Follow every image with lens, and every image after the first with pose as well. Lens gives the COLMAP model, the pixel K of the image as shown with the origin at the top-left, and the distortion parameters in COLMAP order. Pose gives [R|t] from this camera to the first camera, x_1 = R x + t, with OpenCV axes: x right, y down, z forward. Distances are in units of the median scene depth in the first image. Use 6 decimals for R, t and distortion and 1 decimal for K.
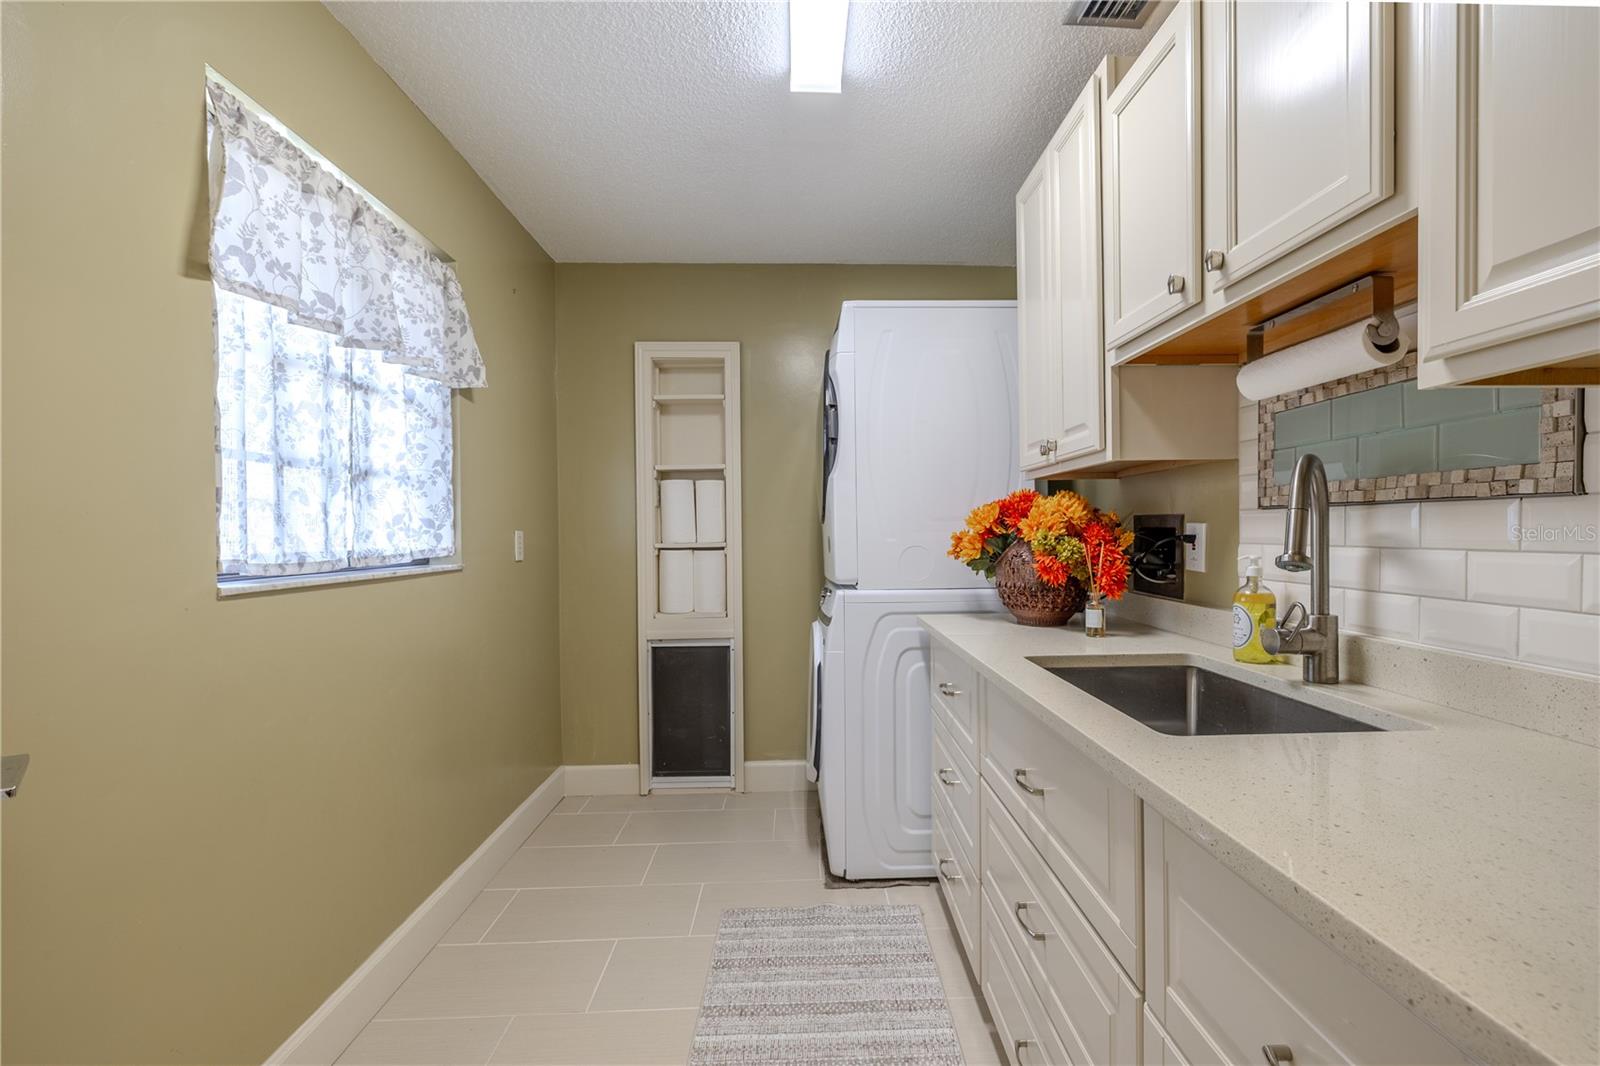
lens RADIAL K [[690.6, 0, 811.1], [0, 690.6, 553.5], [0, 0, 1]] dist [-0.009380, 0.003677]
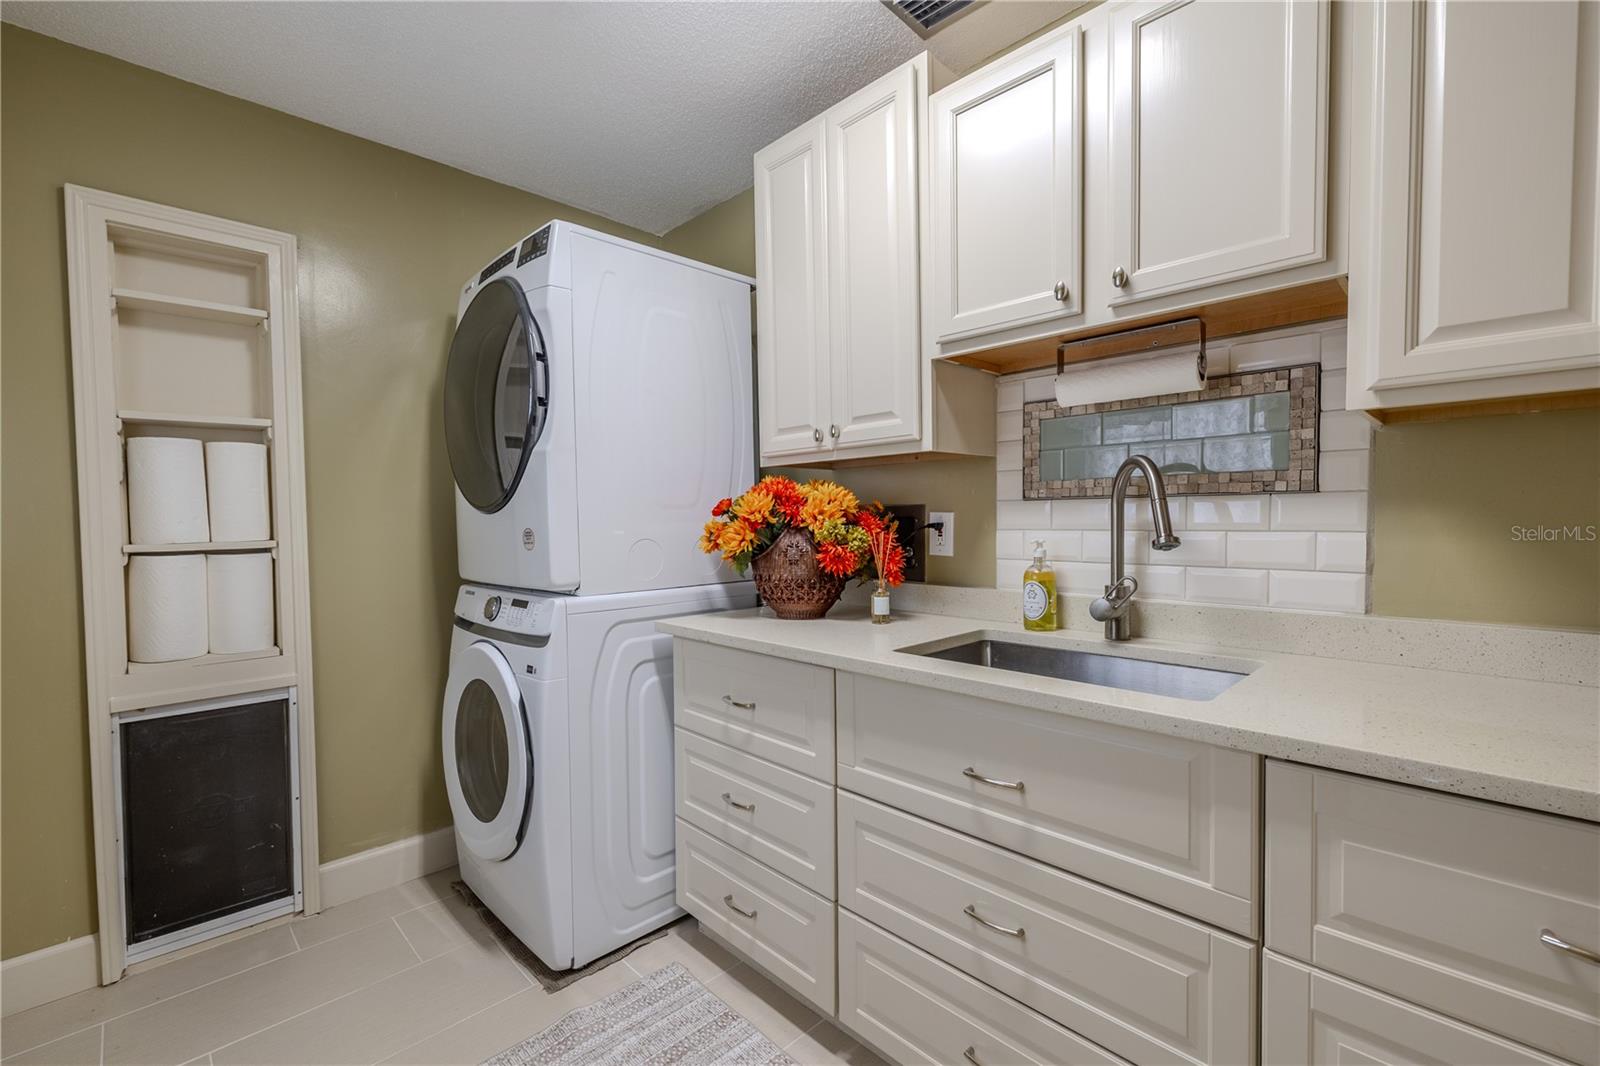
lens RADIAL K [[690.6, 0, 811.1], [0, 690.6, 553.5], [0, 0, 1]] dist [-0.009380, 0.003677]
pose [[0.727395, -0.033011, 0.685425, -0.317648], [0.027198, 0.999444, 0.019271, -0.004754], [-0.685680, 0.004624, 0.727889, 0.292203]]
